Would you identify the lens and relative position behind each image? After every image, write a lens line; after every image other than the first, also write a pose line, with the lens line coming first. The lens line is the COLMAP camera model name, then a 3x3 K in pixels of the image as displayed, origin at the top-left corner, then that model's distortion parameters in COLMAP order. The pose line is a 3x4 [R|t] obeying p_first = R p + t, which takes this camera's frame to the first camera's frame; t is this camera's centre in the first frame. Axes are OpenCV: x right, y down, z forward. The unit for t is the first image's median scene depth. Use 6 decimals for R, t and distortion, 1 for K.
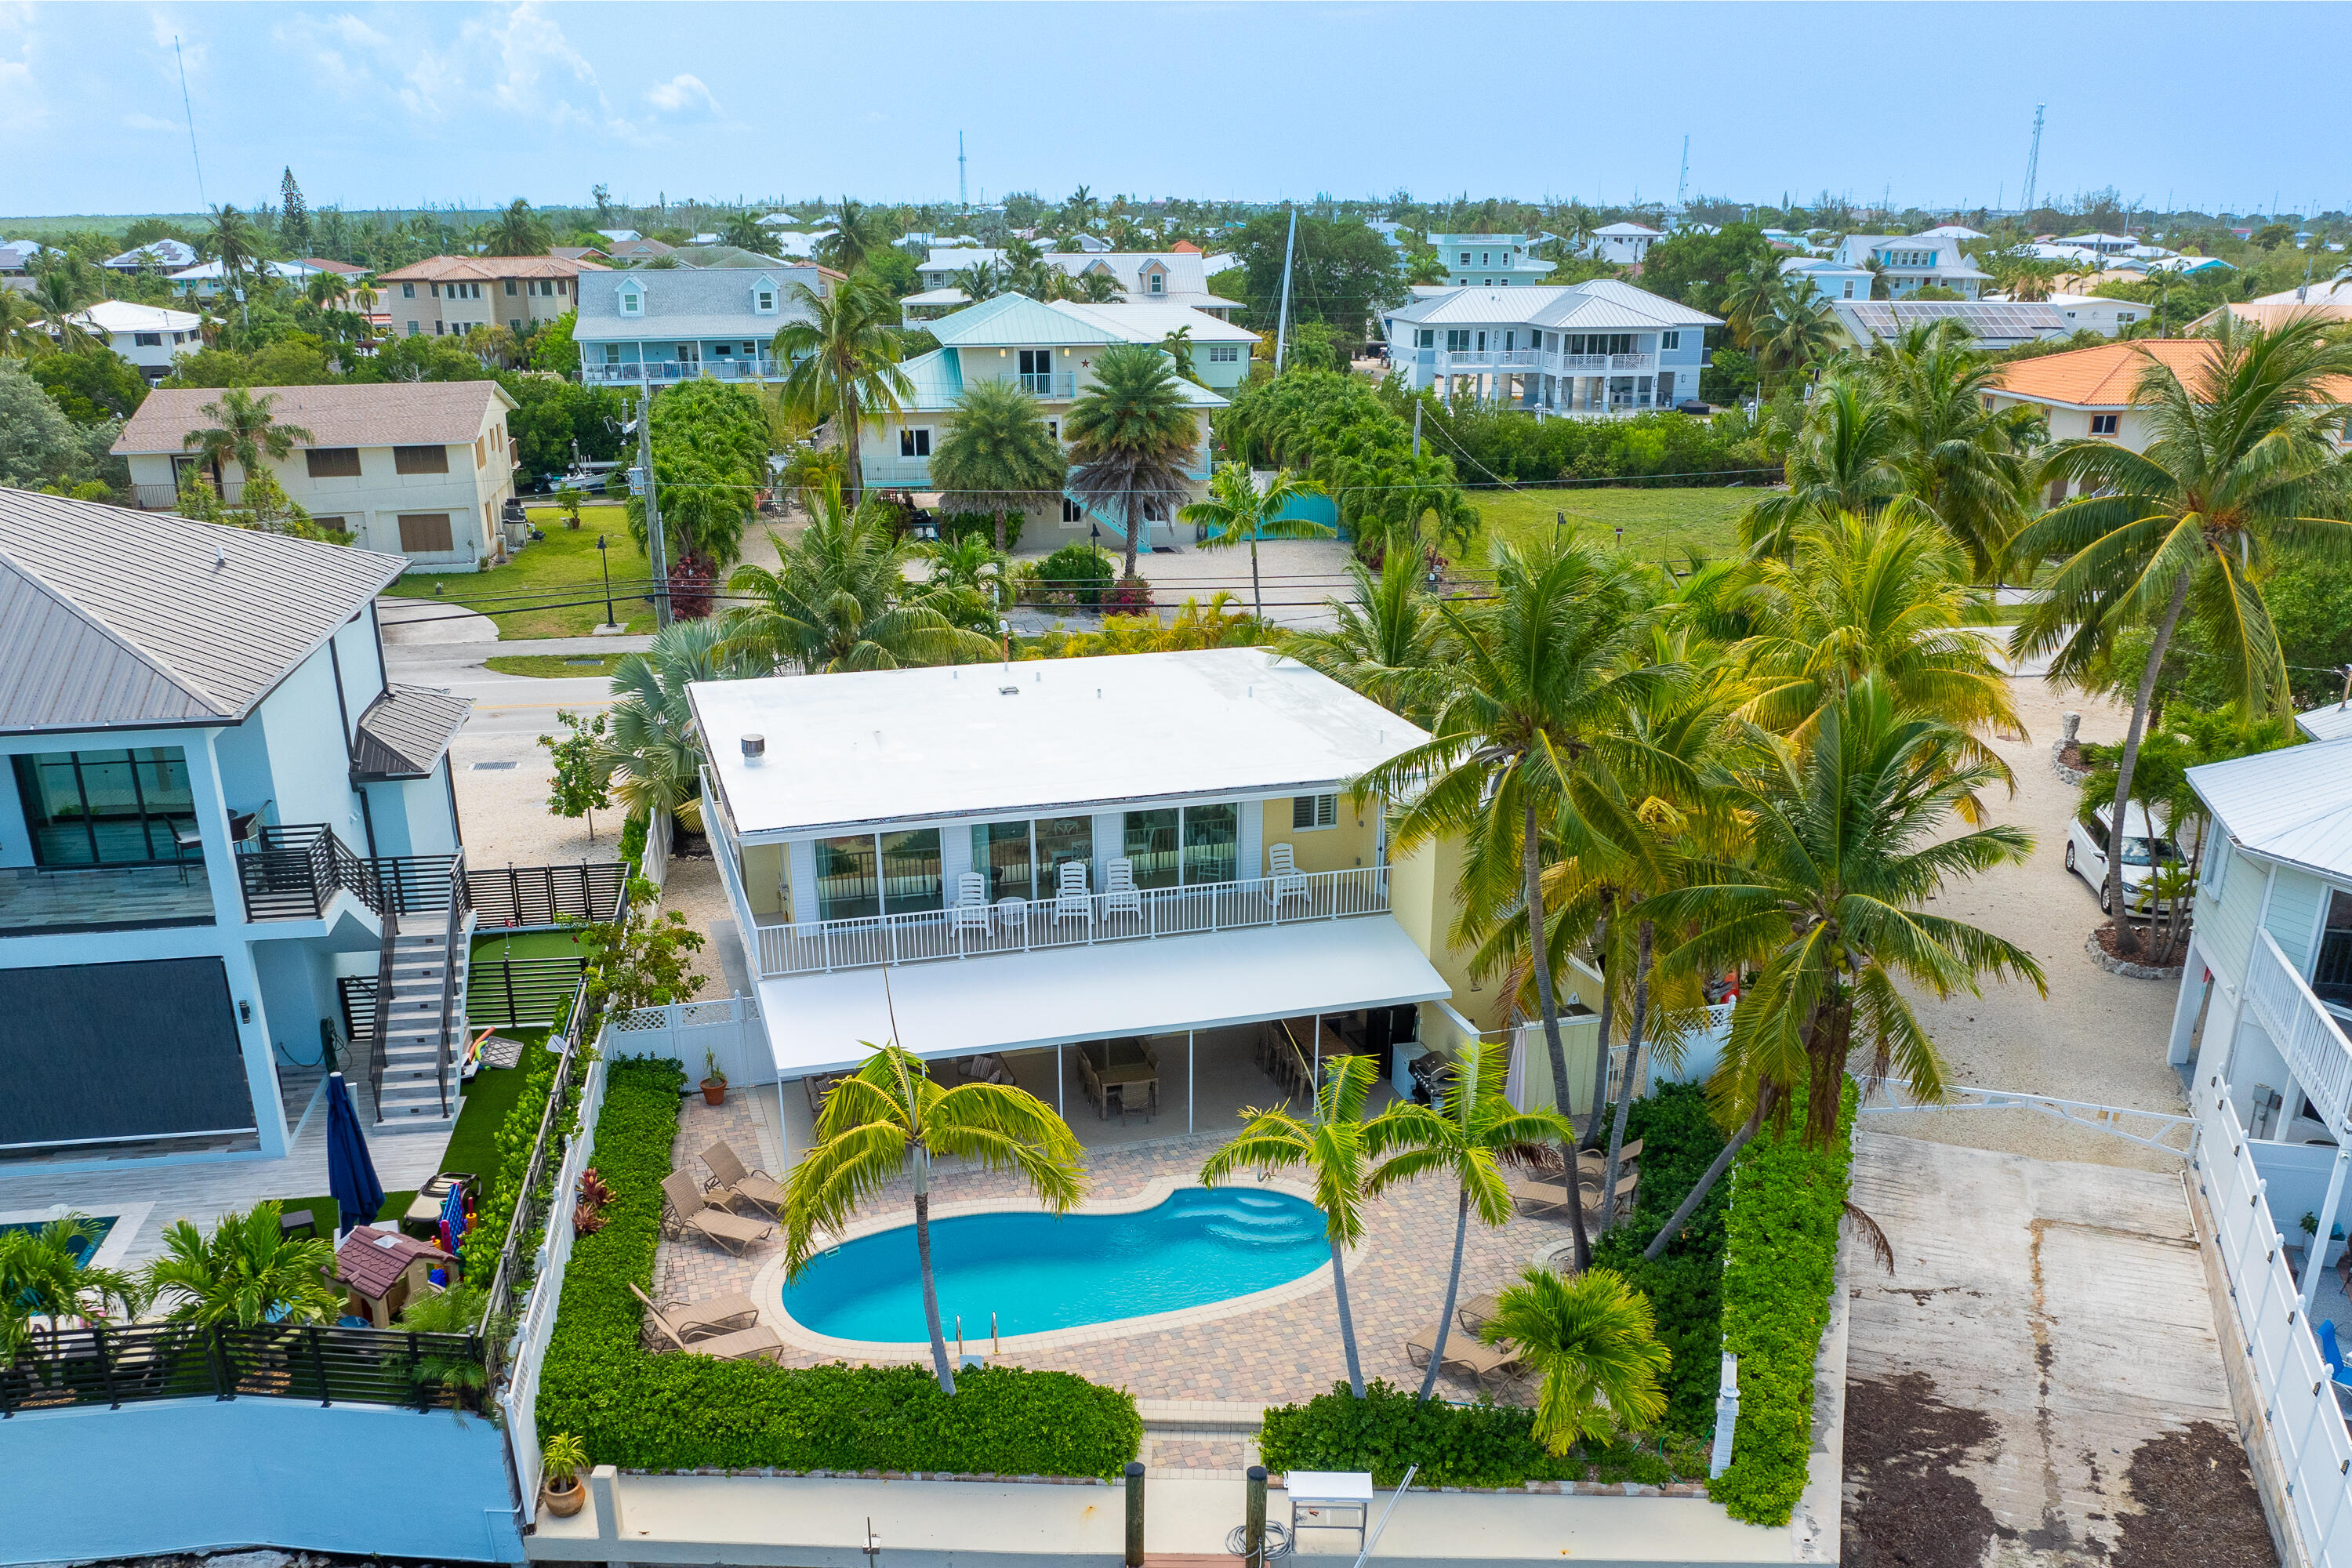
lens RADIAL K [[2327.3, 0, 1180.9], [0, 2327.3, 783.5], [0, 0, 1]] dist [-0.053004, 0.000000]
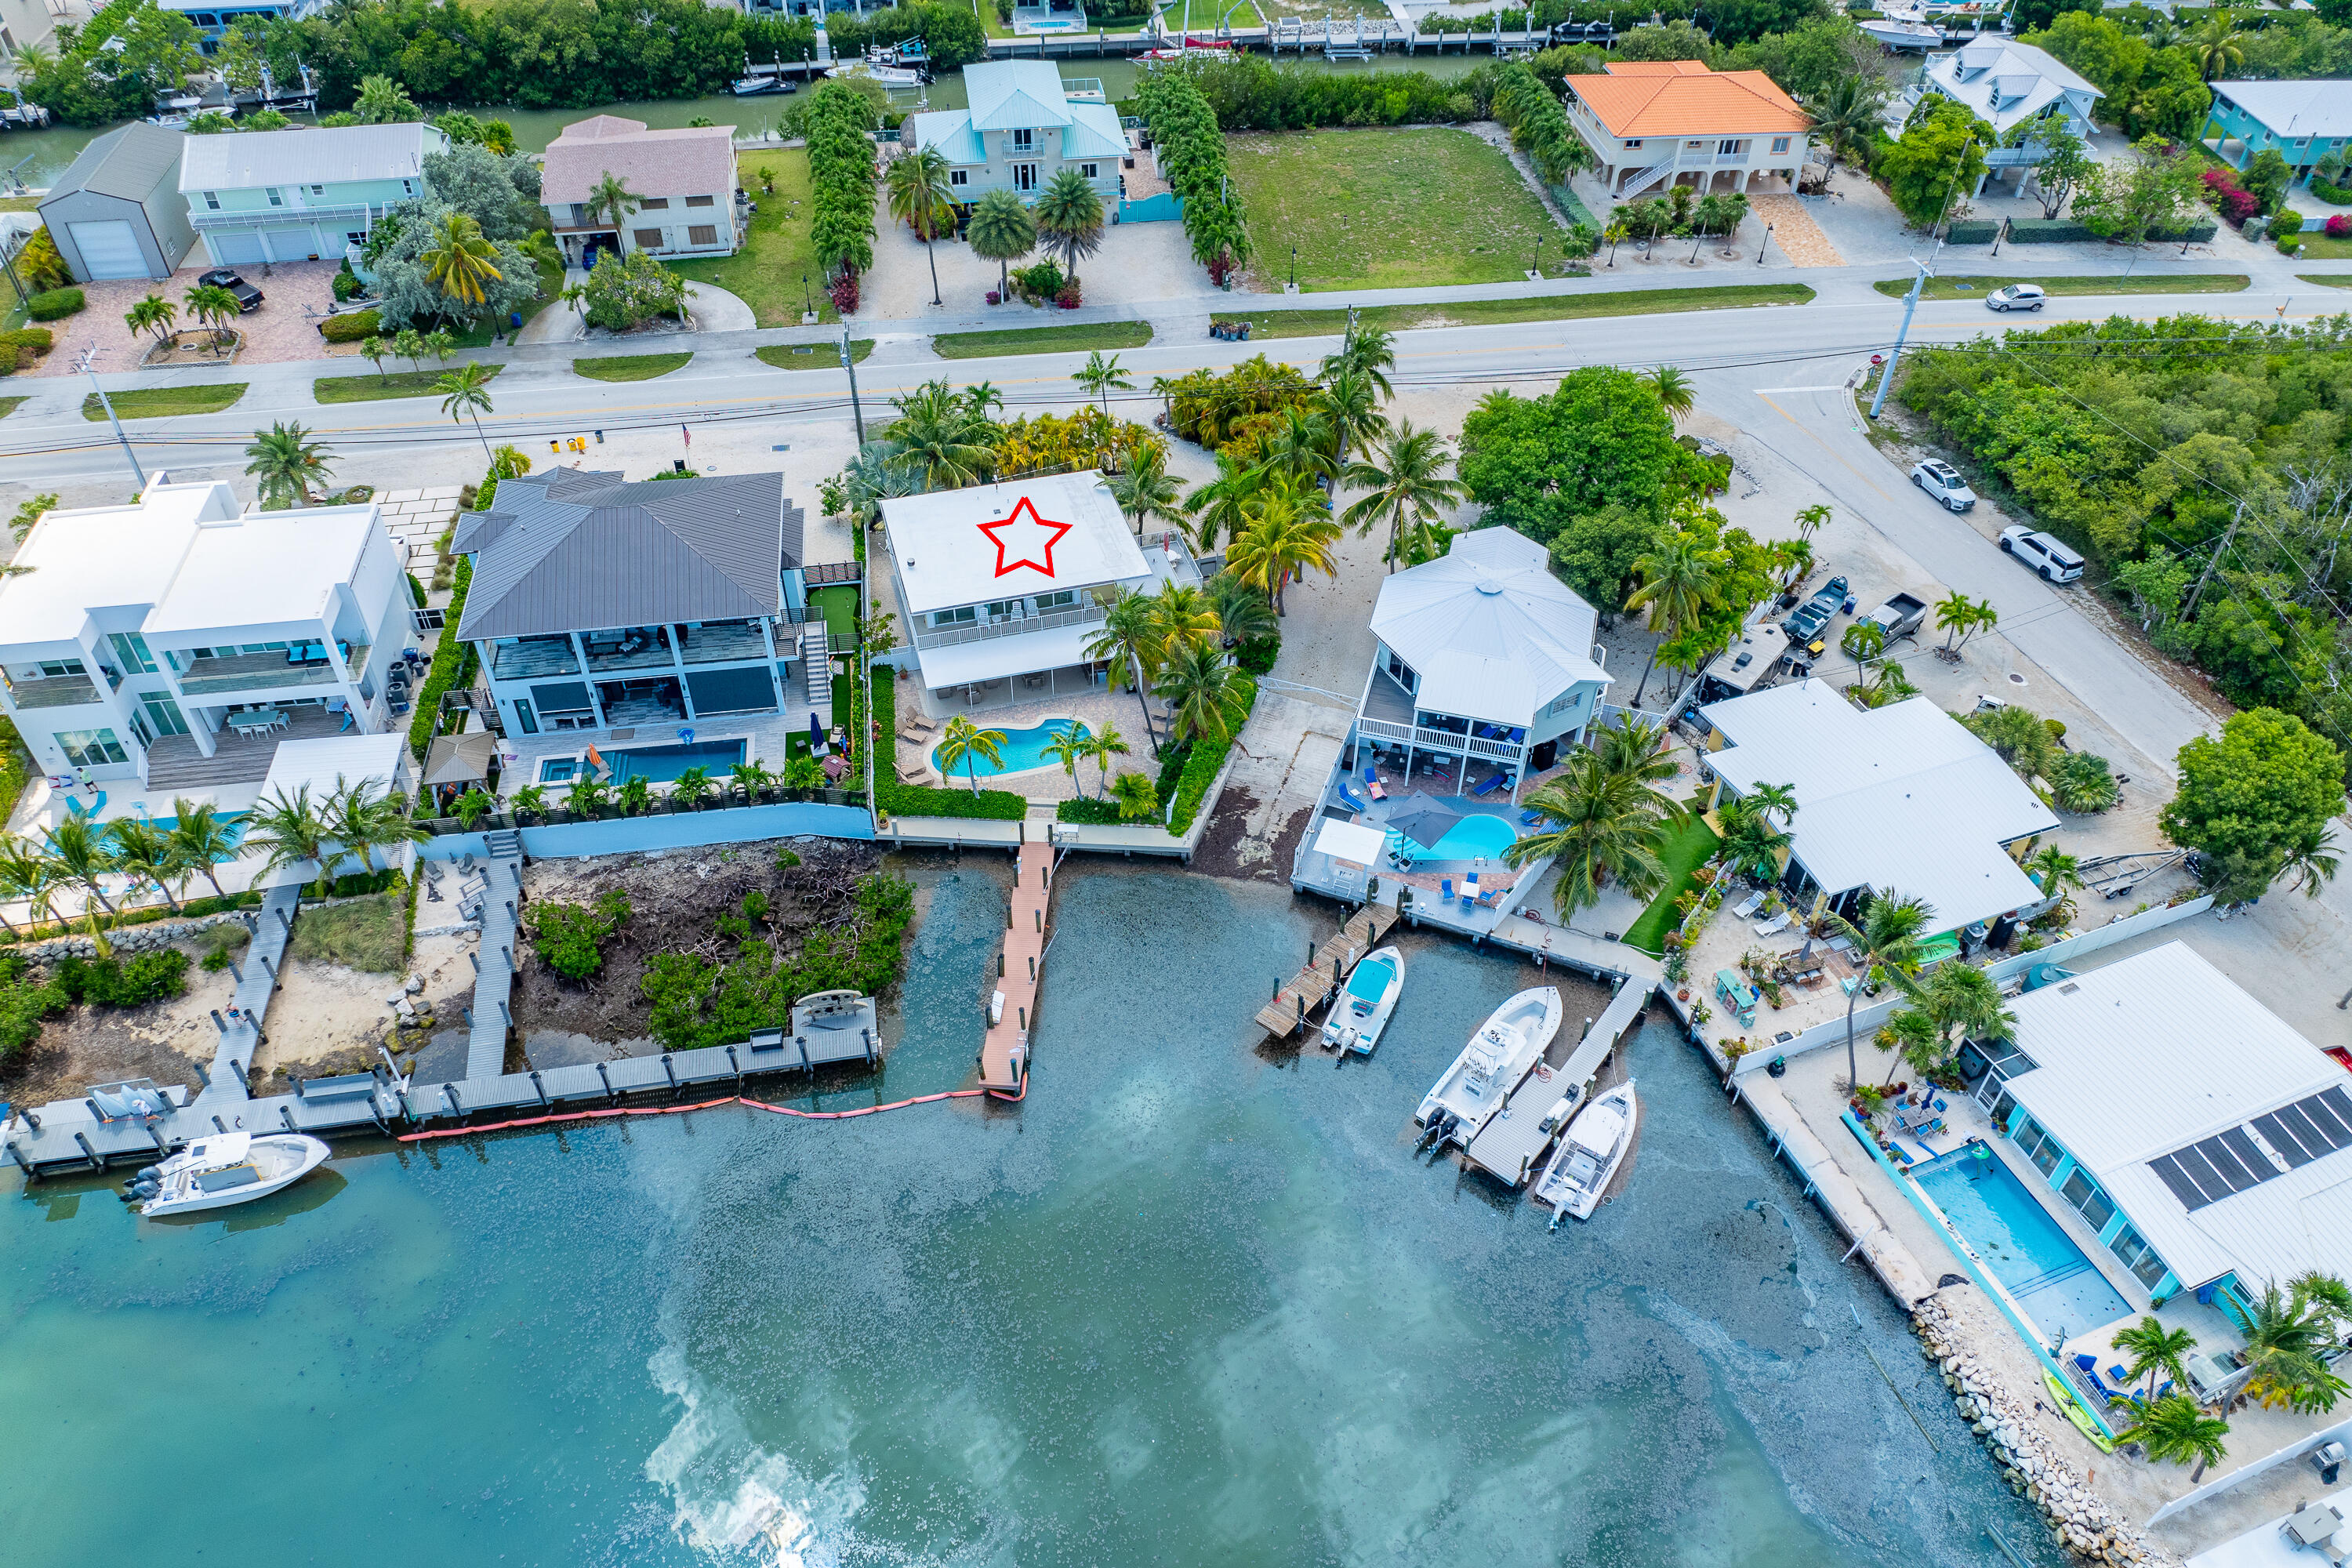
lens RADIAL K [[1731.2, 0, 1164.9], [0, 1731.2, 791.2], [0, 0, 1]] dist [-0.044782, 0.008777]
pose [[0.999726, 0.023007, 0.004401, 0.173403], [-0.022845, 0.916132, 0.400224, -0.785914], [0.005176, -0.400215, 0.916407, -1.427988]]
